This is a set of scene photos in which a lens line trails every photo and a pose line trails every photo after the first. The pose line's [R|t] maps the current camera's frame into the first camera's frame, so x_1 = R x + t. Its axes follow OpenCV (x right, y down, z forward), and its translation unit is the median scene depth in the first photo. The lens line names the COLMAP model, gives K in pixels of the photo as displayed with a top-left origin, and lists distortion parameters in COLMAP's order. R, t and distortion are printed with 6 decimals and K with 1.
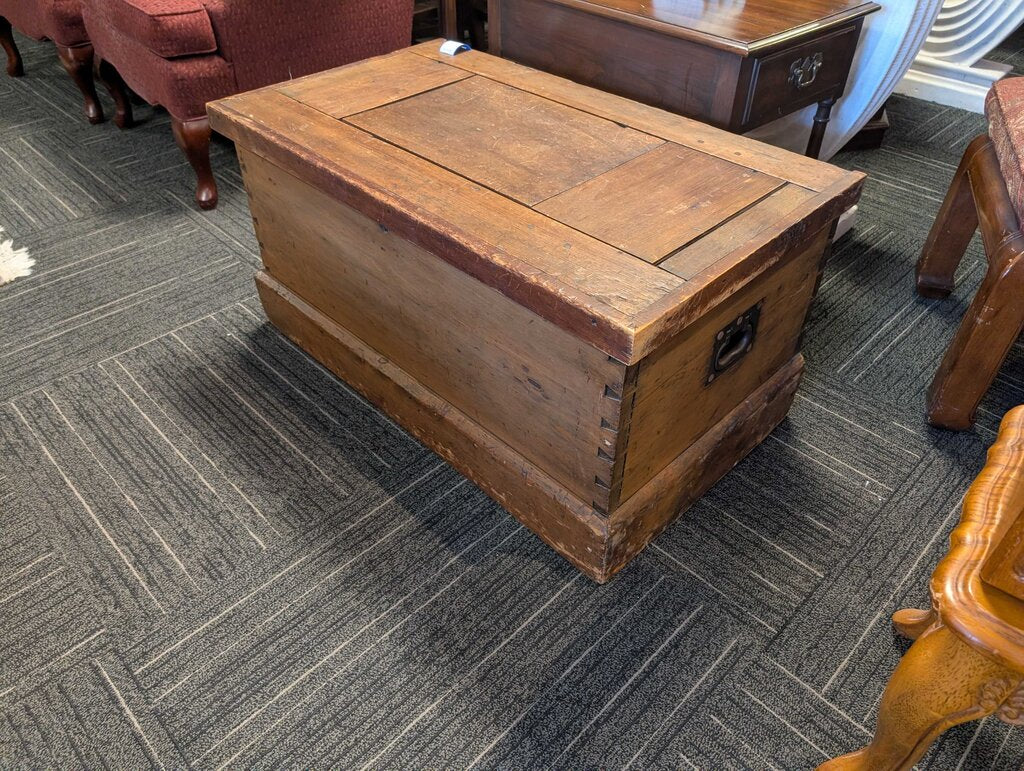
lens RADIAL K [[754.0, 0, 510.7], [0, 754.0, 380.5], [0, 0, 1]] dist [0.003601, -0.002142]
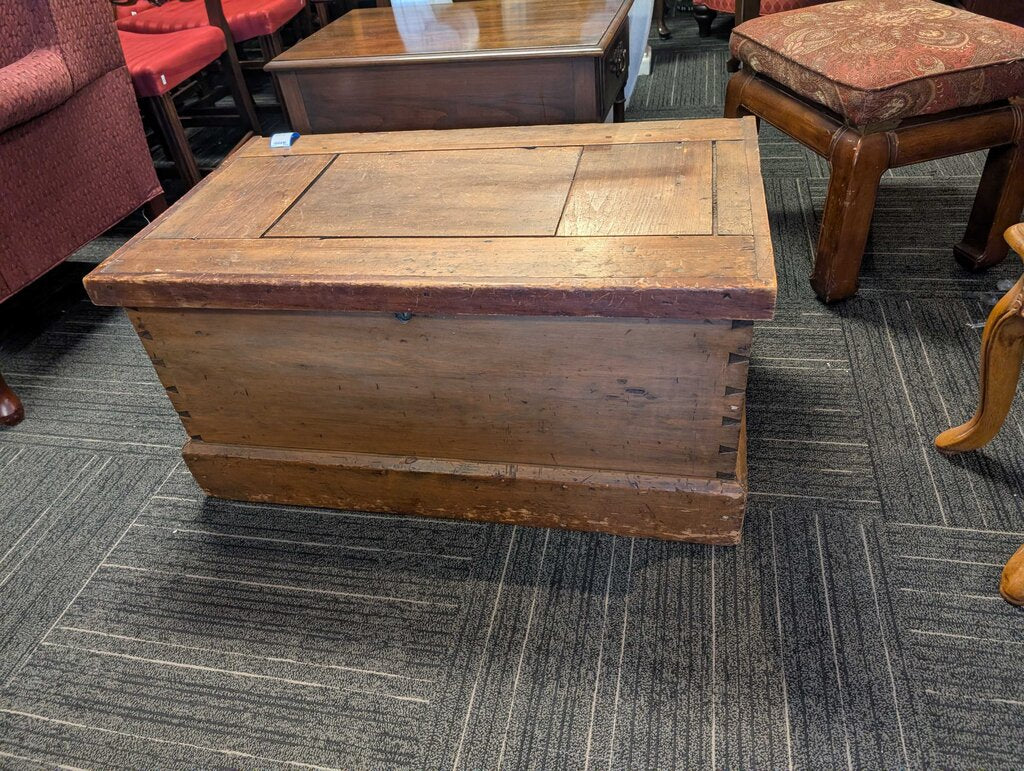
lens RADIAL K [[748.3, 0, 512.0], [0, 748.3, 385.5], [0, 0, 1]] dist [0.003656, 0.000283]
pose [[0.831525, -0.416829, 0.367179, -0.400240], [0.437915, 0.898569, 0.028357, -0.088310], [-0.341755, 0.137214, 0.929718, 0.102560]]
